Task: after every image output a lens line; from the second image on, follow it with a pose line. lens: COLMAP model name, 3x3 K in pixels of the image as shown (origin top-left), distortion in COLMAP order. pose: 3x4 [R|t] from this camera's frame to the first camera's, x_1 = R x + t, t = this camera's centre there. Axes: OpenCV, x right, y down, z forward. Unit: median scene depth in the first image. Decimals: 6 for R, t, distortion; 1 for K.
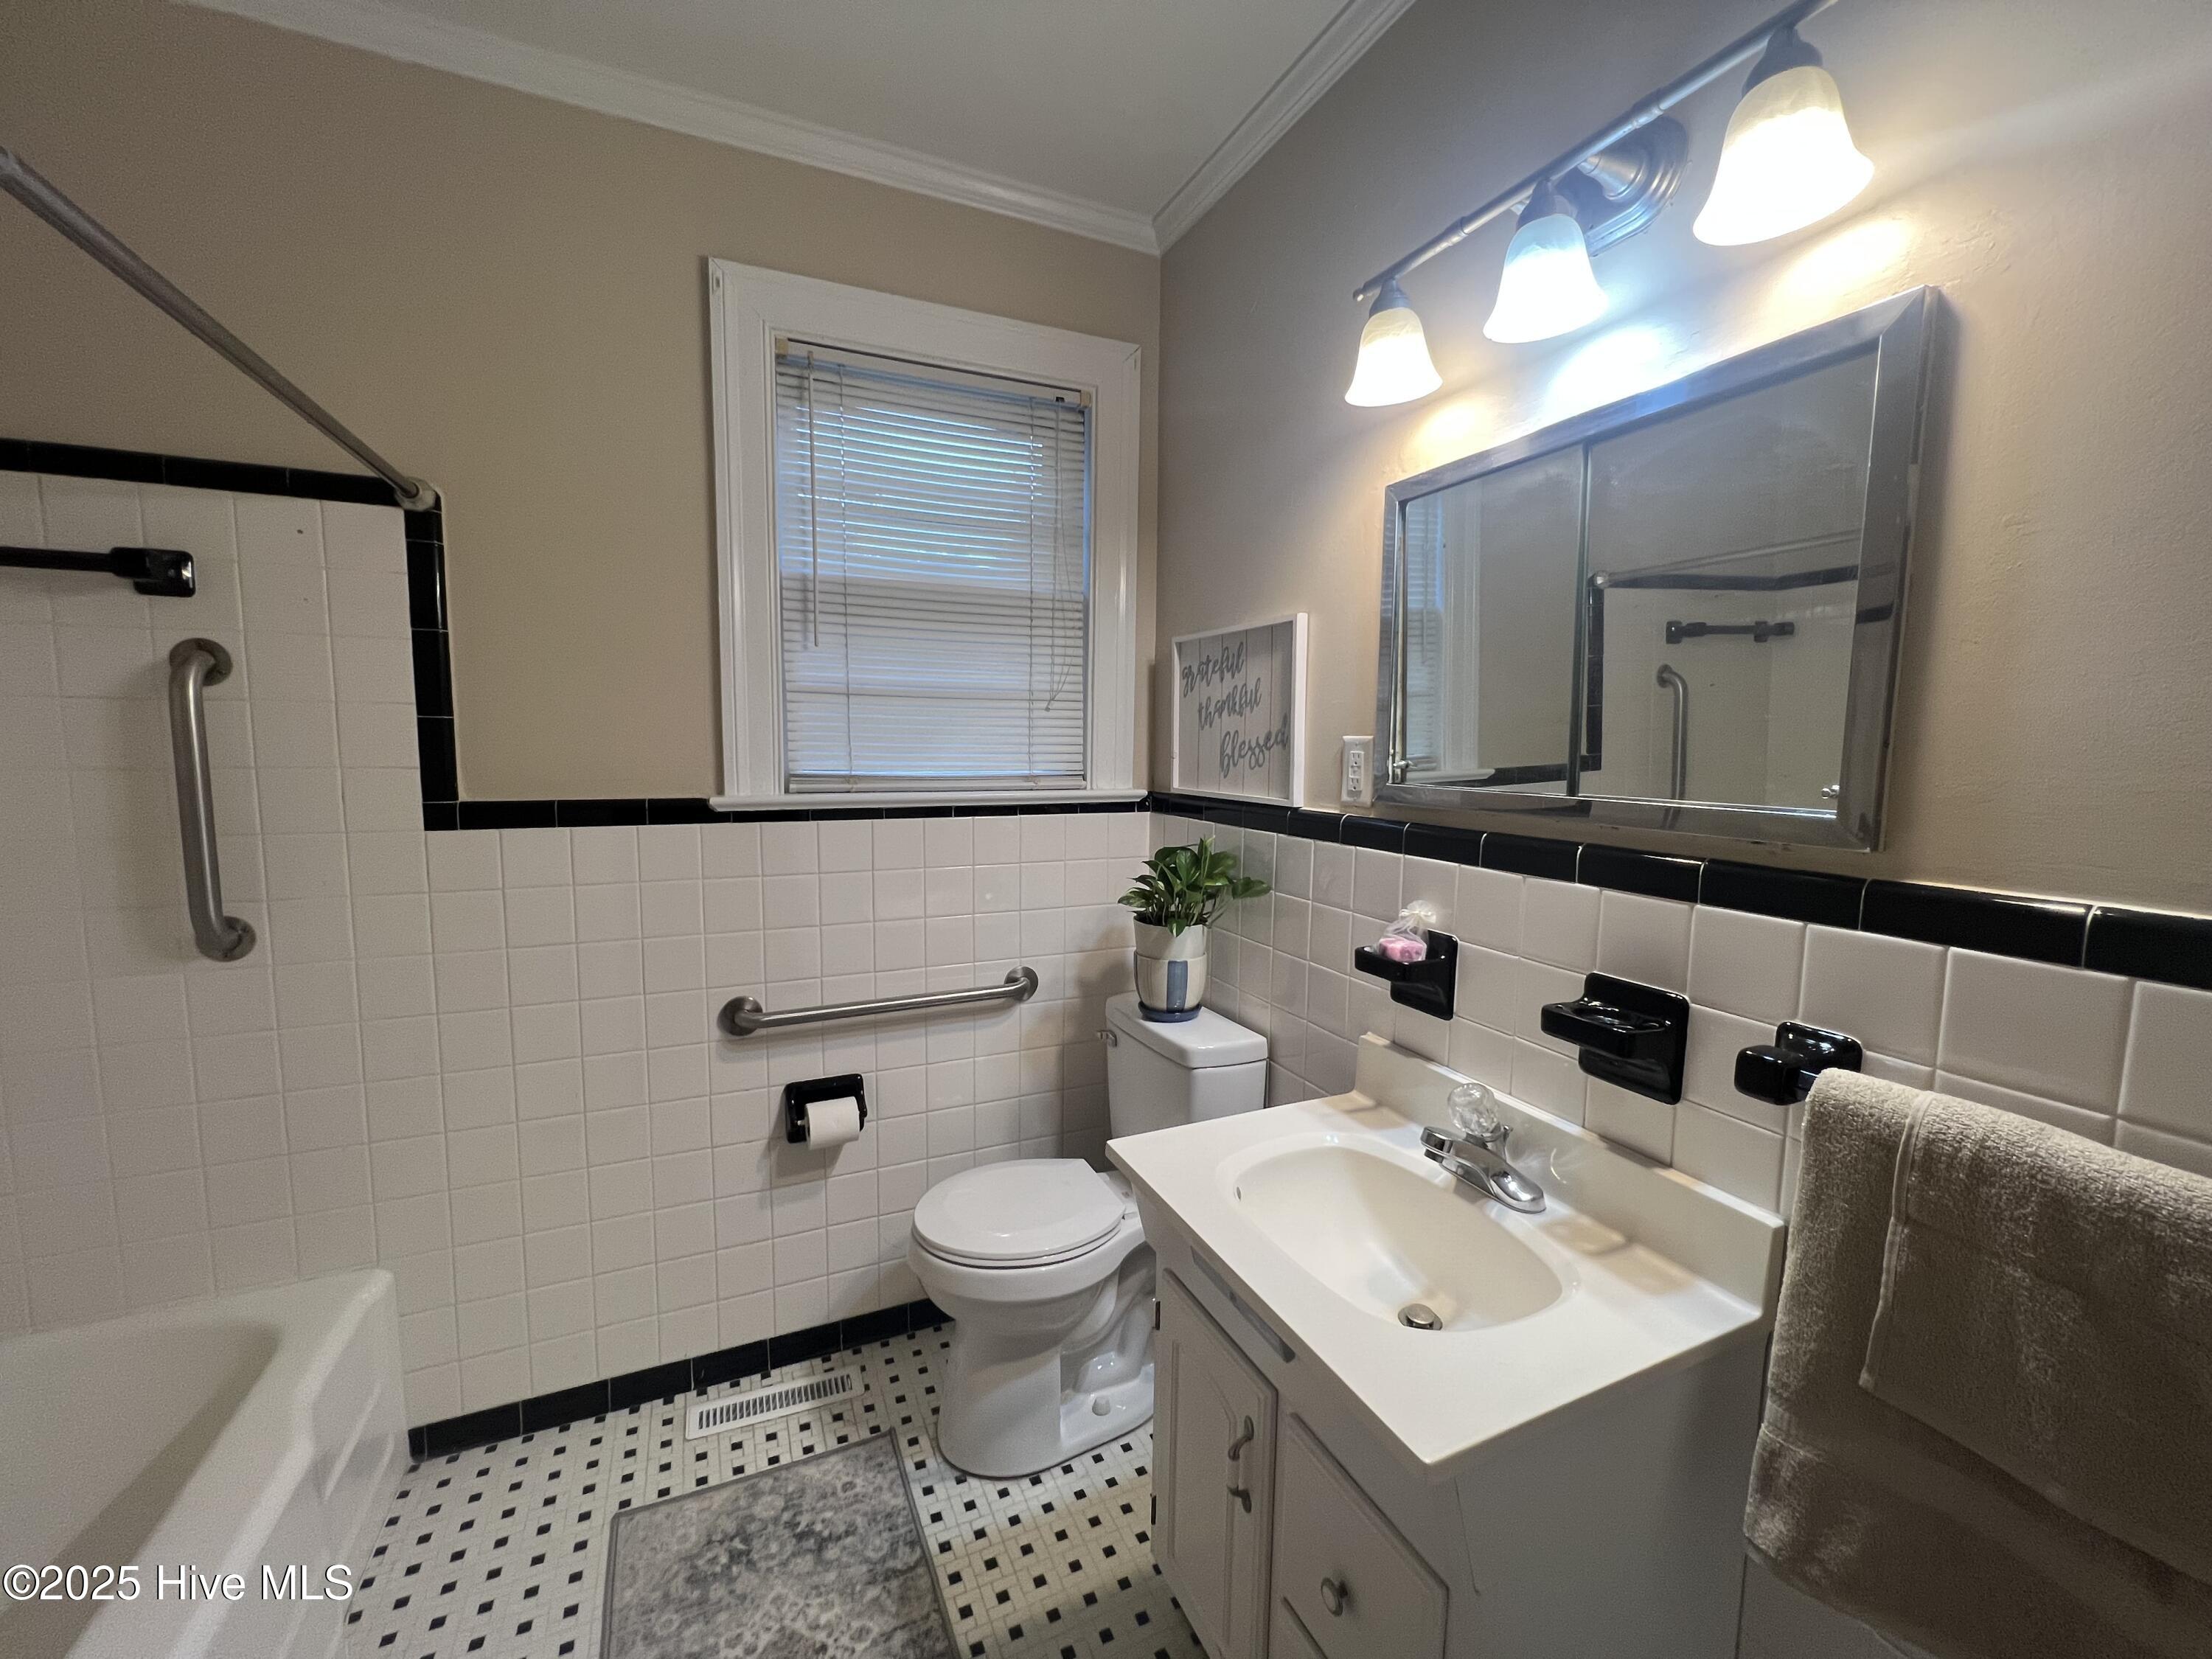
lens RADIAL K [[888.8, 0, 1103.7], [0, 888.8, 829.5], [0, 0, 1]] dist [0.002087, 0.000858]
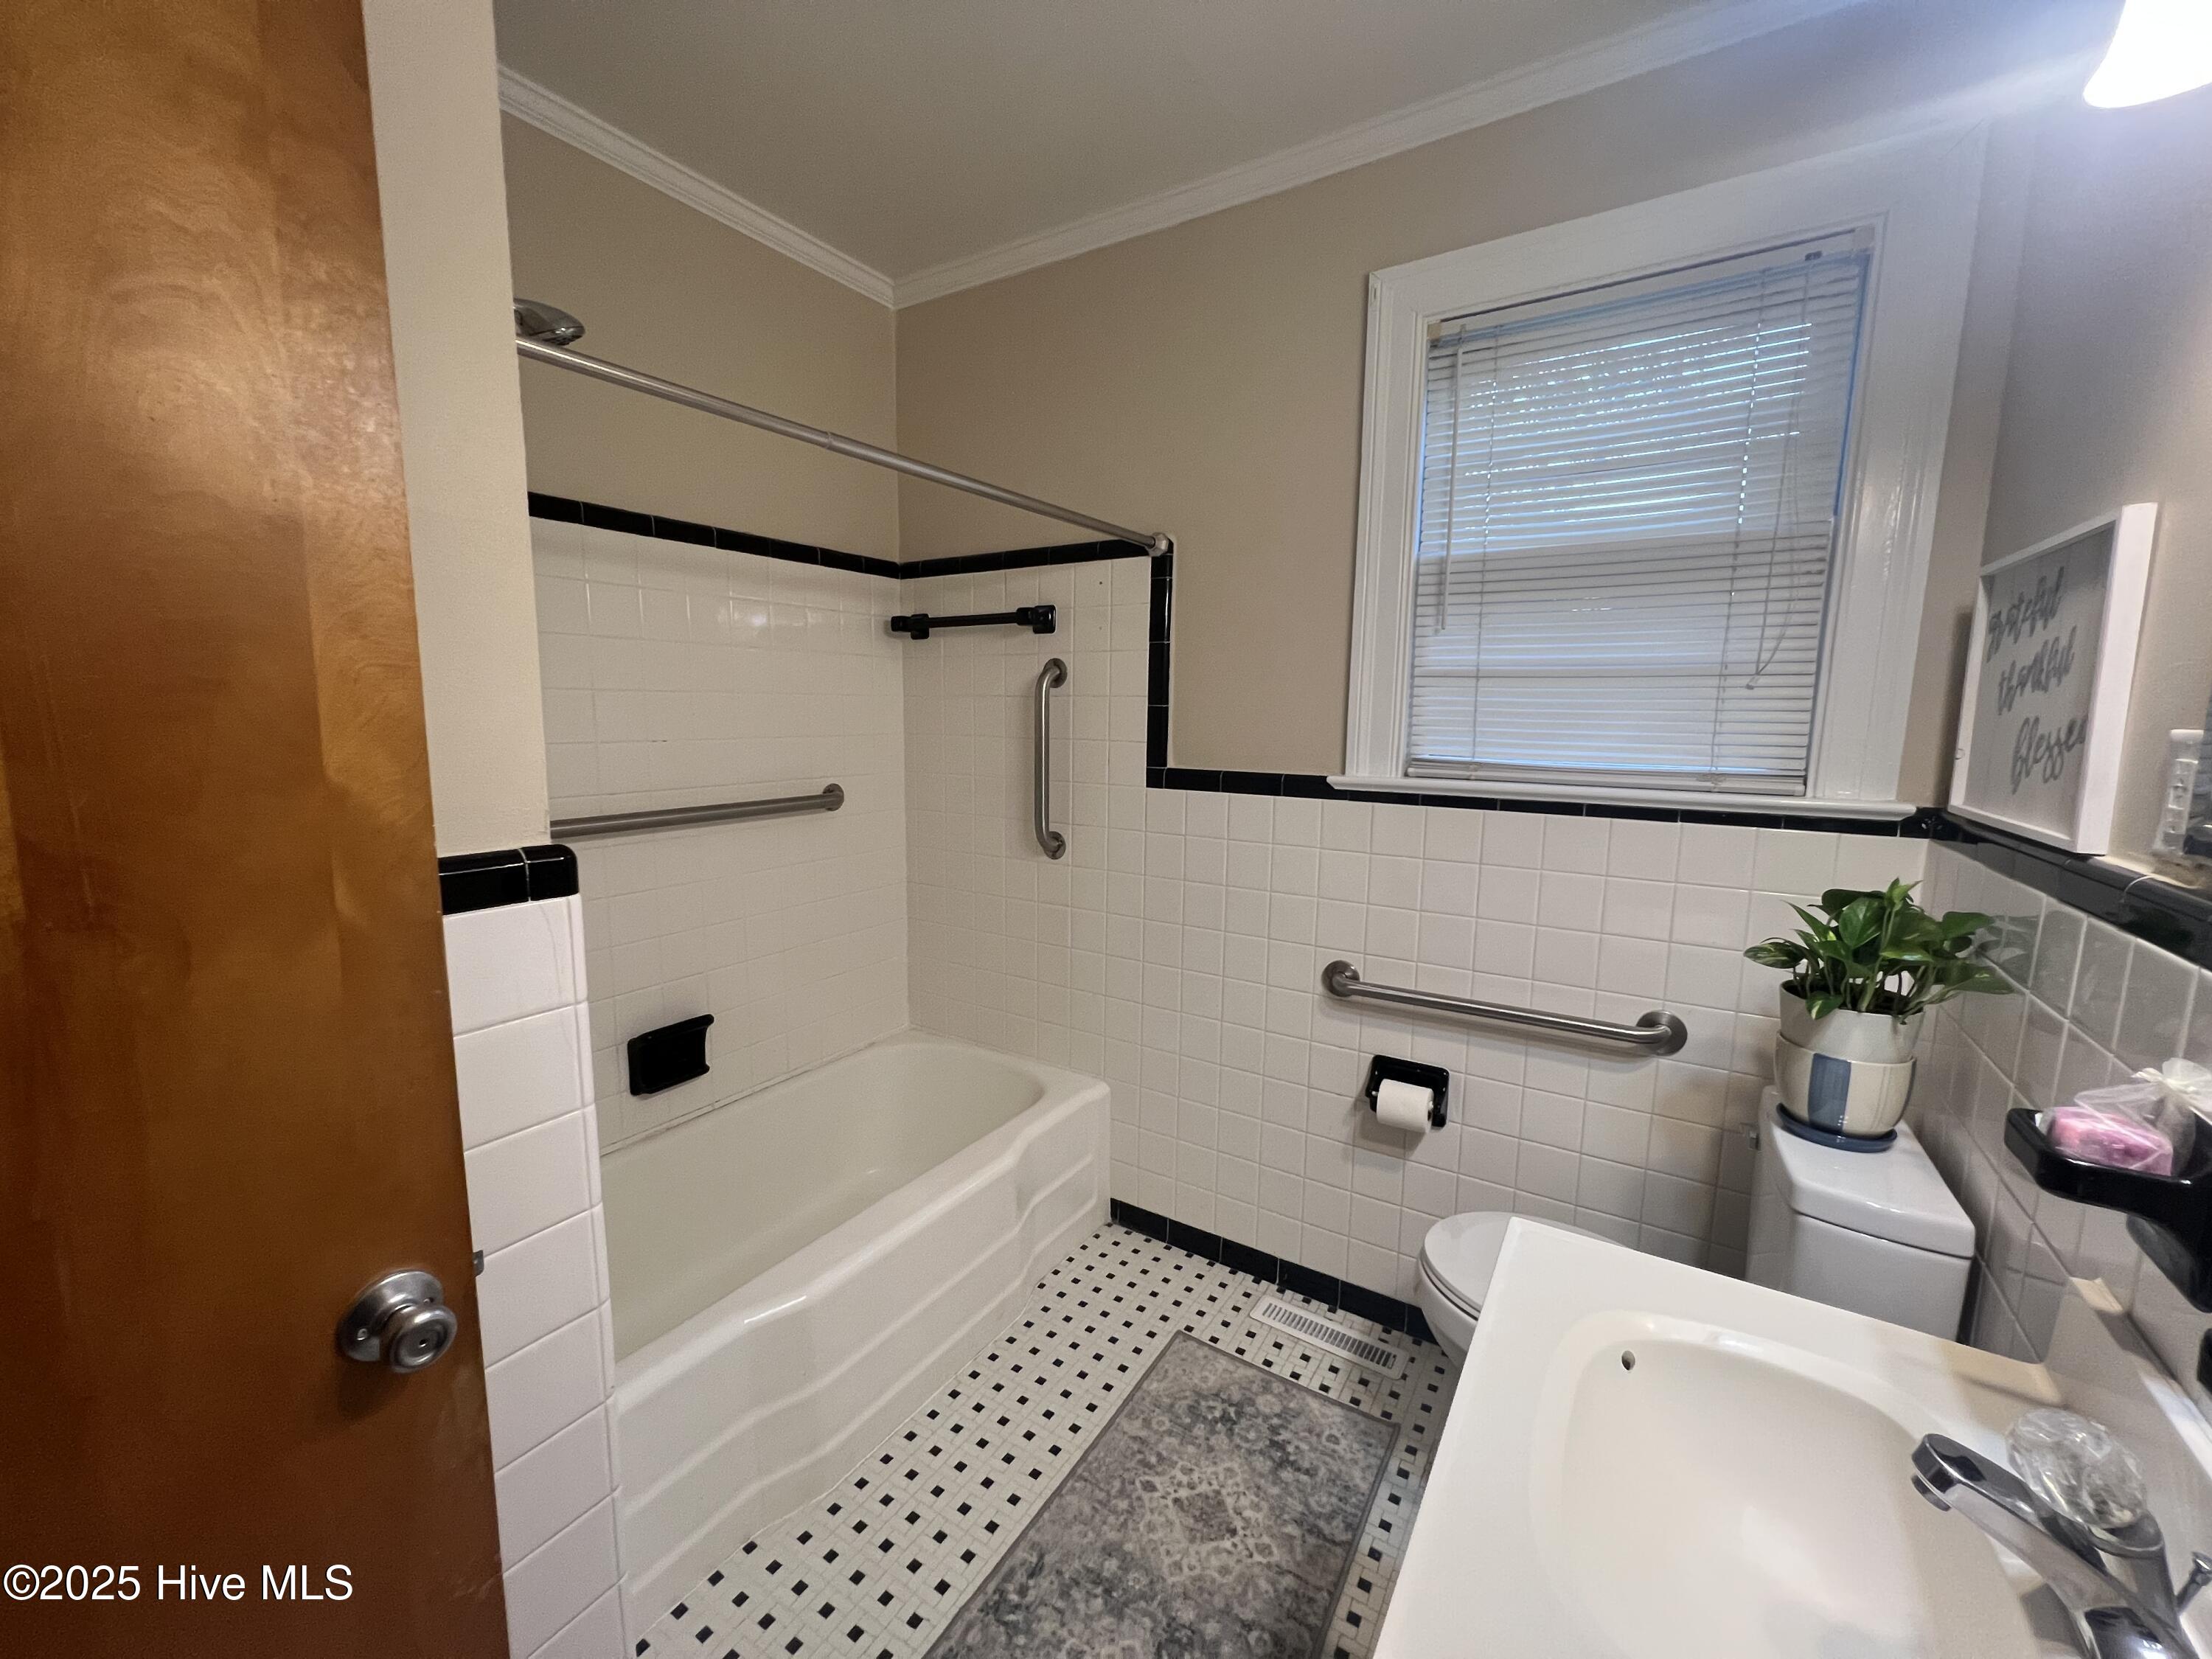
lens RADIAL K [[884.1, 0, 1101.9], [0, 884.1, 829.5], [0, 0, 1]] dist [-0.000704, 0.000027]
pose [[0.547759, 0.109362, -0.829458, 0.320892], [-0.090657, 0.993341, 0.071101, -0.022305], [0.831710, 0.036251, 0.554026, 0.158189]]
